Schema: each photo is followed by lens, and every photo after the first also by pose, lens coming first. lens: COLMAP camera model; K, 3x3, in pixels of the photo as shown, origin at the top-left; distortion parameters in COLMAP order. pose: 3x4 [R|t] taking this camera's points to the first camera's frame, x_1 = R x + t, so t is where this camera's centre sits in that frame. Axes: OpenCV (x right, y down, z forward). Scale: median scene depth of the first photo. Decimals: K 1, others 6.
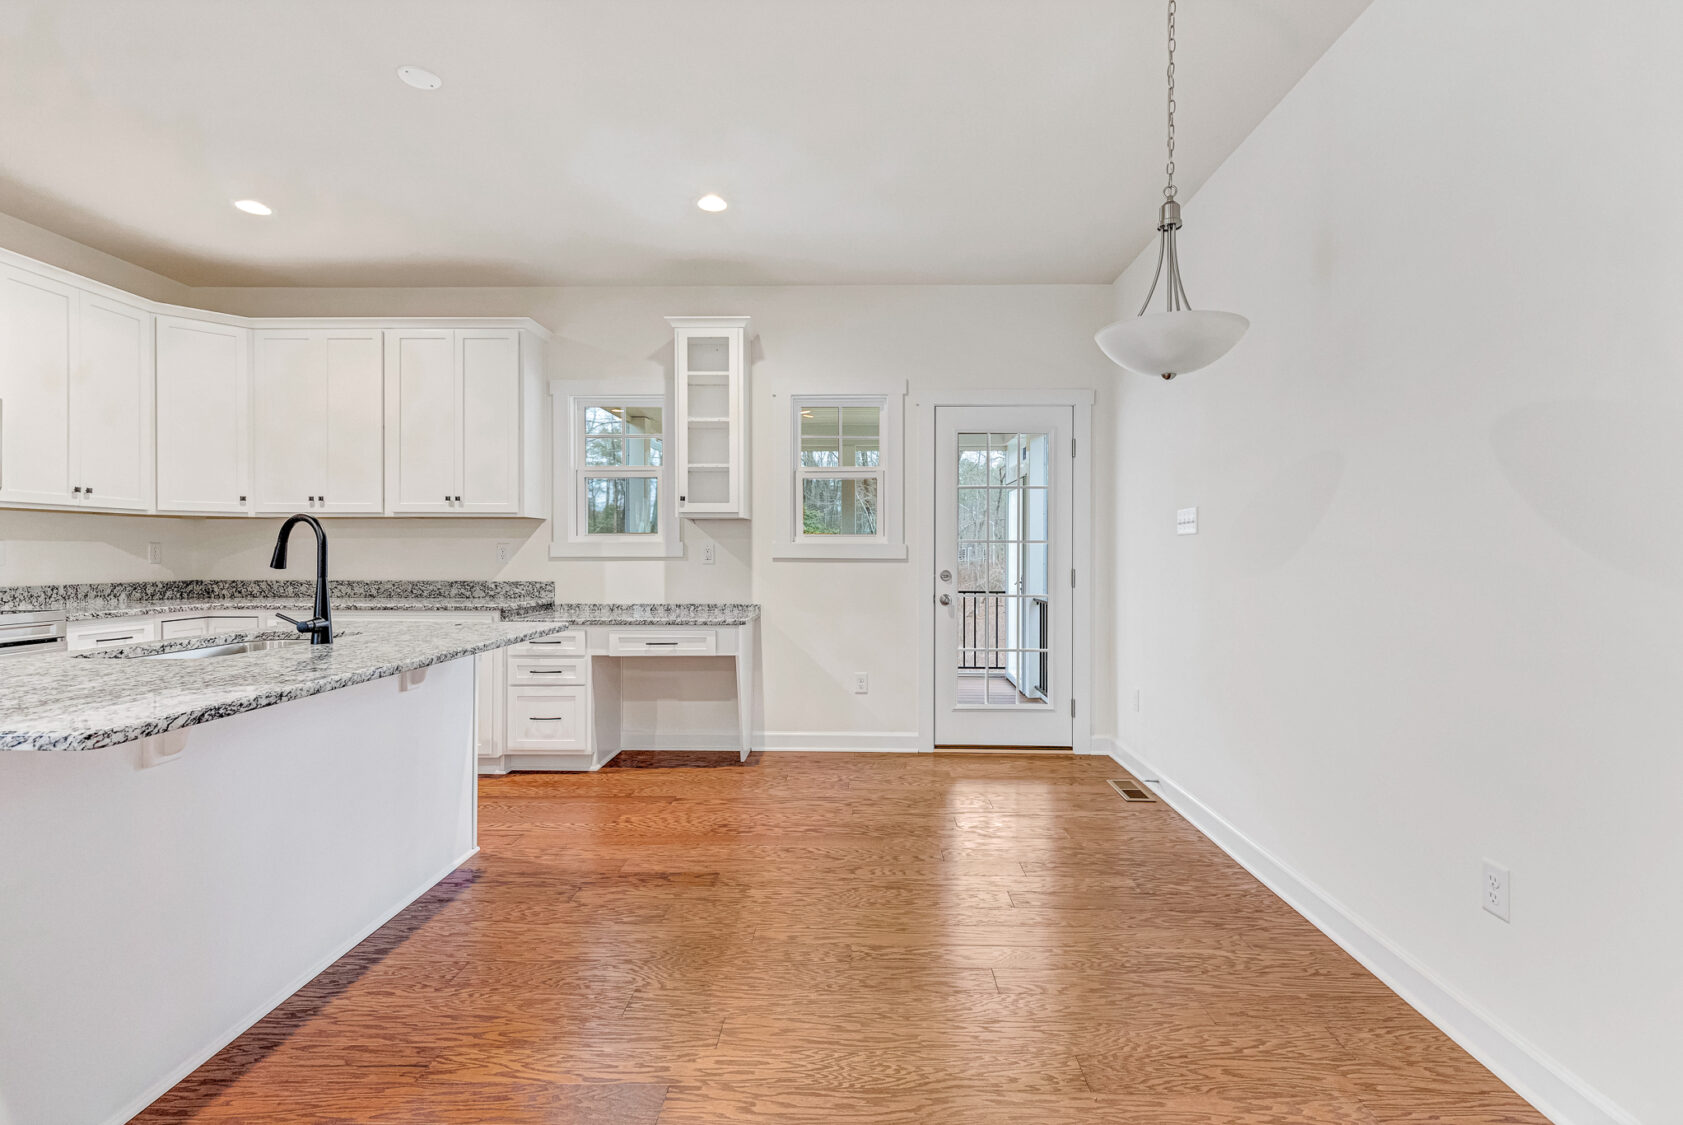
lens RADIAL K [[779.7, 0, 843.9], [0, 779.7, 553.2], [0, 0, 1]] dist [0.007758, -0.000267]
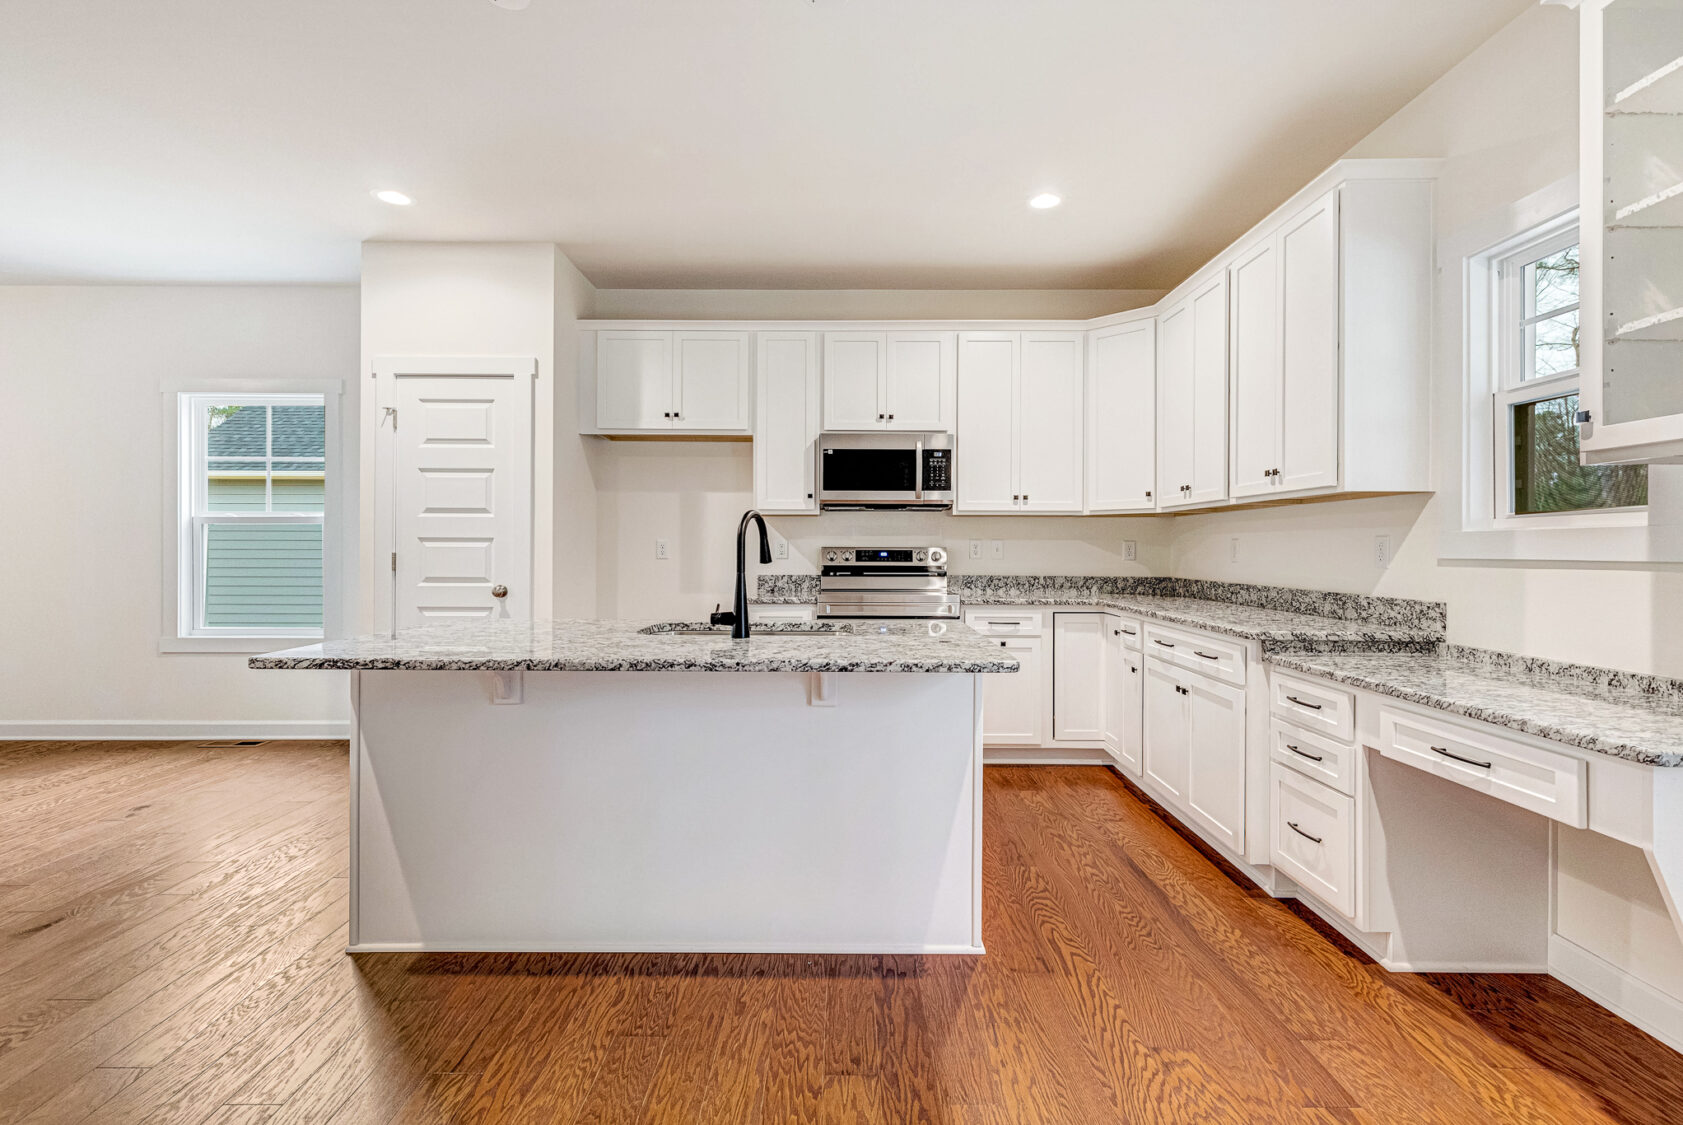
lens RADIAL K [[779.7, 0, 831.7], [0, 779.7, 546.0], [0, 0, 1]] dist [0.007890, -0.000031]
pose [[0.027138, -0.003655, -0.999625, 0.197506], [-0.004461, 0.999983, -0.003777, -0.000204], [0.999622, 0.004562, 0.027121, 0.619458]]
